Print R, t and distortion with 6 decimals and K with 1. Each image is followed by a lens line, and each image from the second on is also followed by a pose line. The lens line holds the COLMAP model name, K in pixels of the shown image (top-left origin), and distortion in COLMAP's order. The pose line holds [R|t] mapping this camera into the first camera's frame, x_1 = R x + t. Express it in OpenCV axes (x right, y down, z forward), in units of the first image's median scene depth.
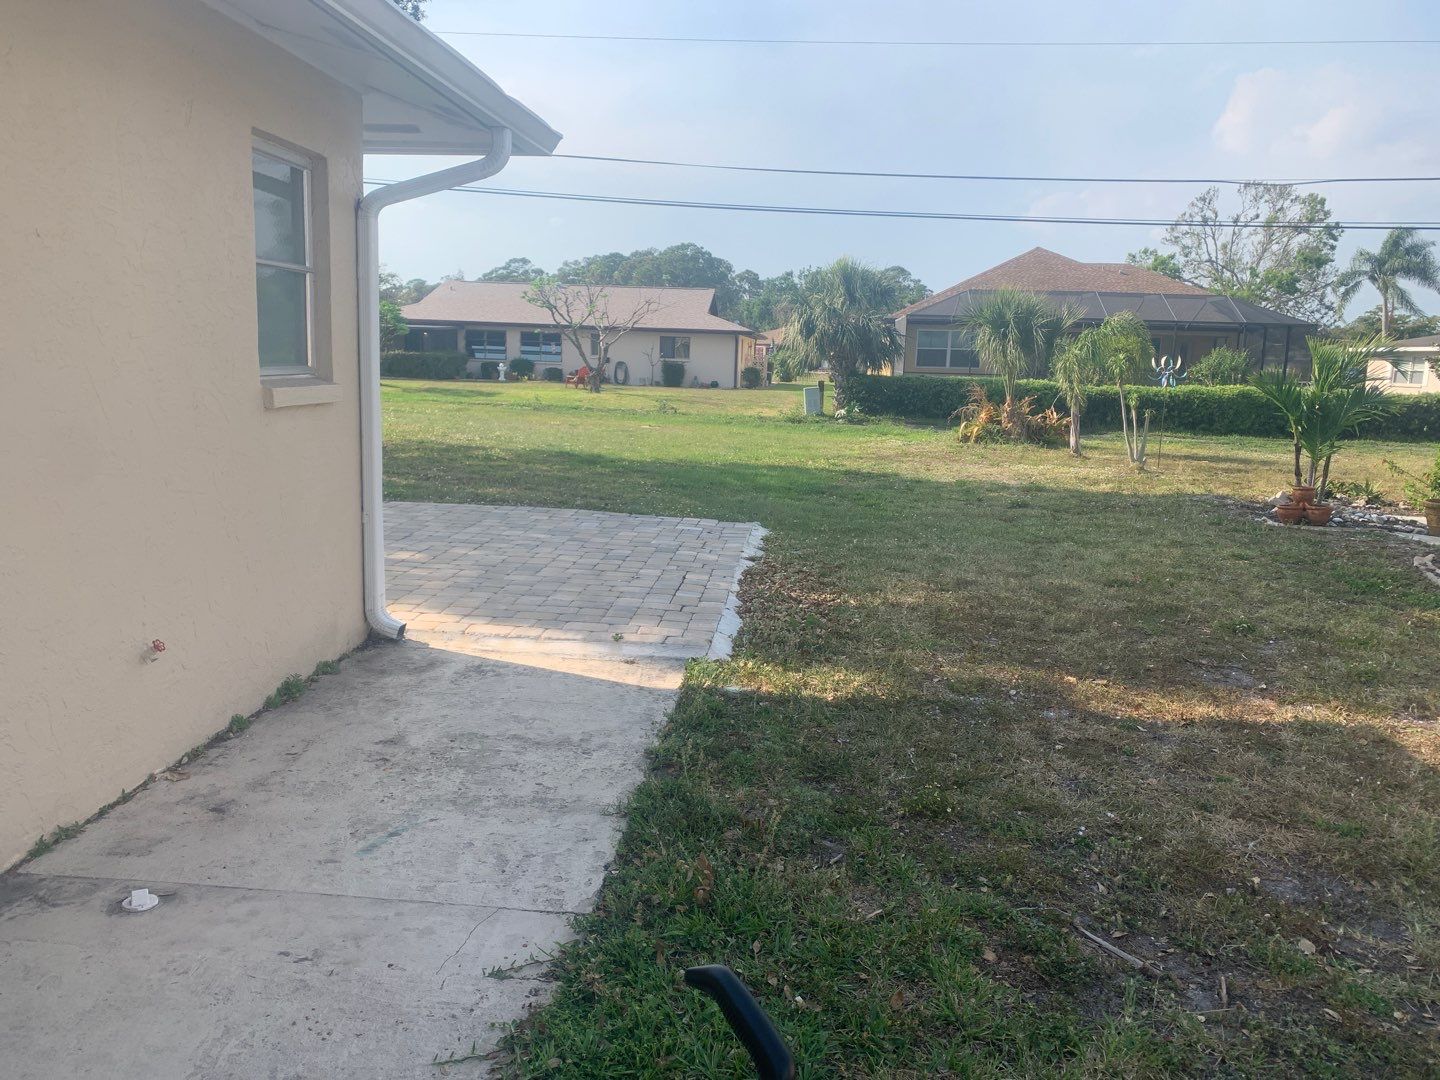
lens RADIAL K [[1107.8, 0, 707.4], [0, 1107.8, 542.7], [0, 0, 1]] dist [0.035217, -0.044953]
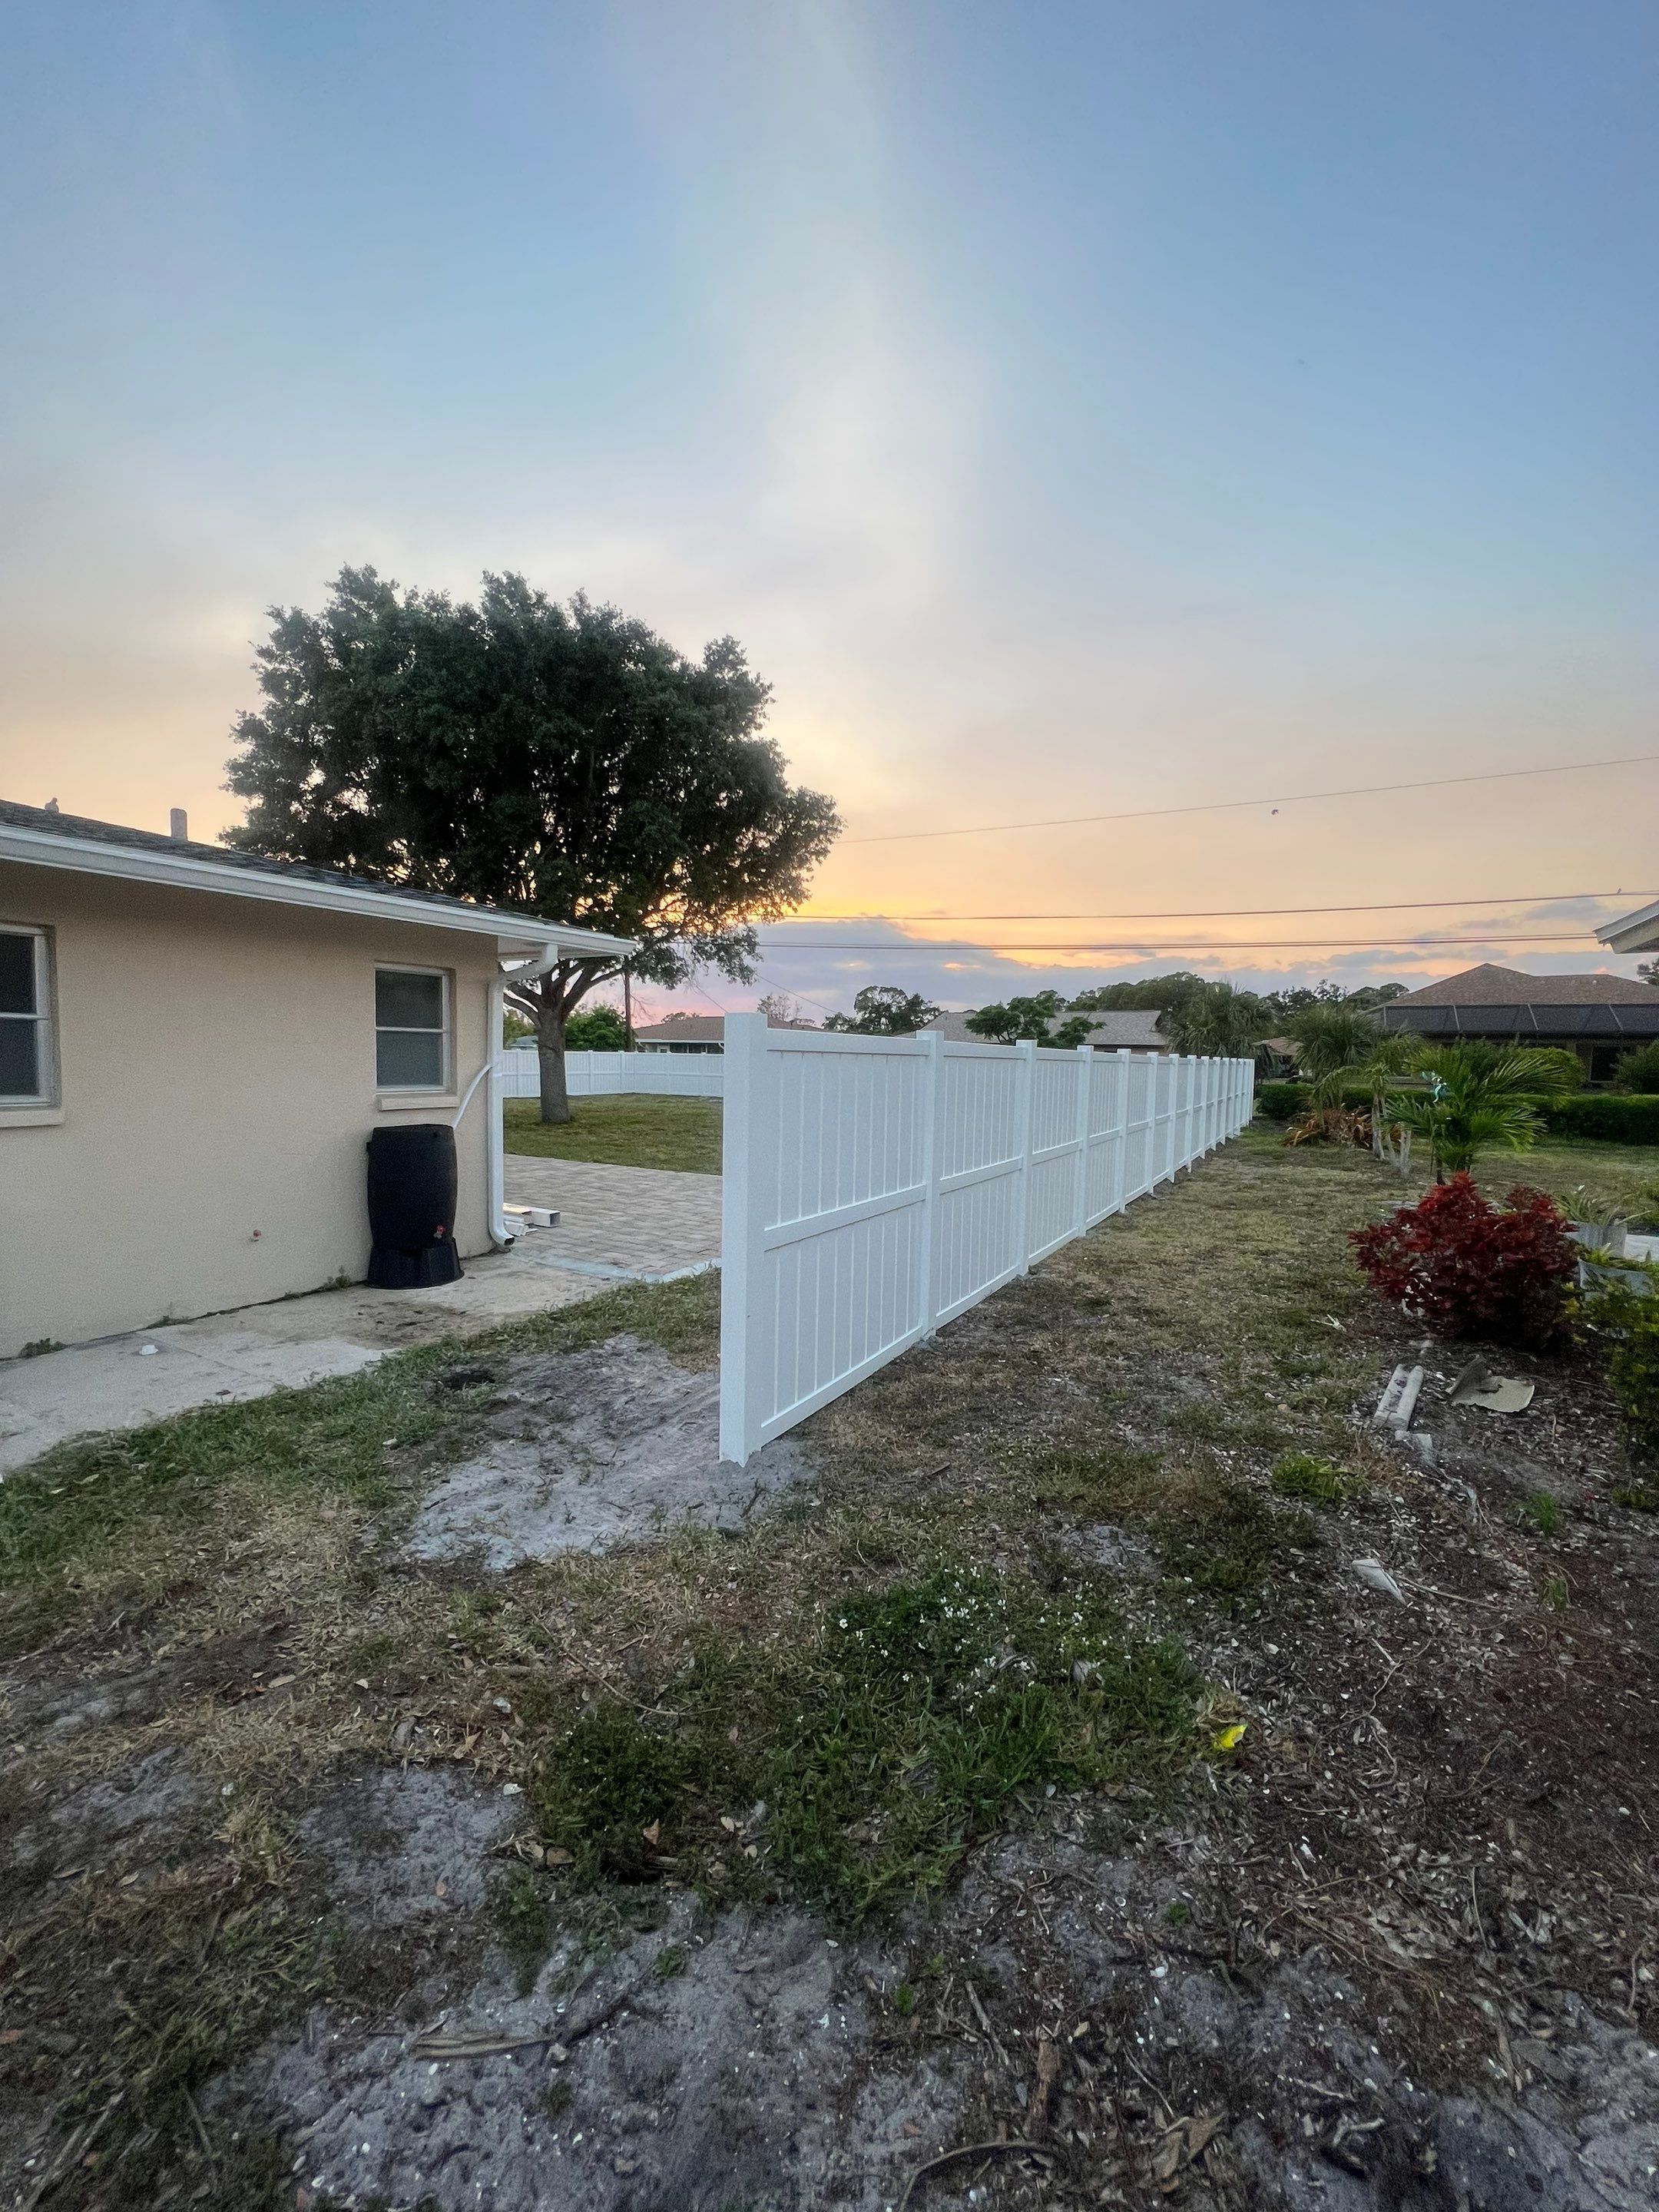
lens RADIAL K [[892.3, 0, 819.6], [0, 892.3, 1109.3], [0, 0, 1]] dist [-0.007289, 0.001283]
pose [[0.909869, 0.012270, -0.414714, 0.408483], [-0.061391, 0.992541, -0.105324, -0.006540], [0.410329, 0.121291, 0.903836, -0.005173]]
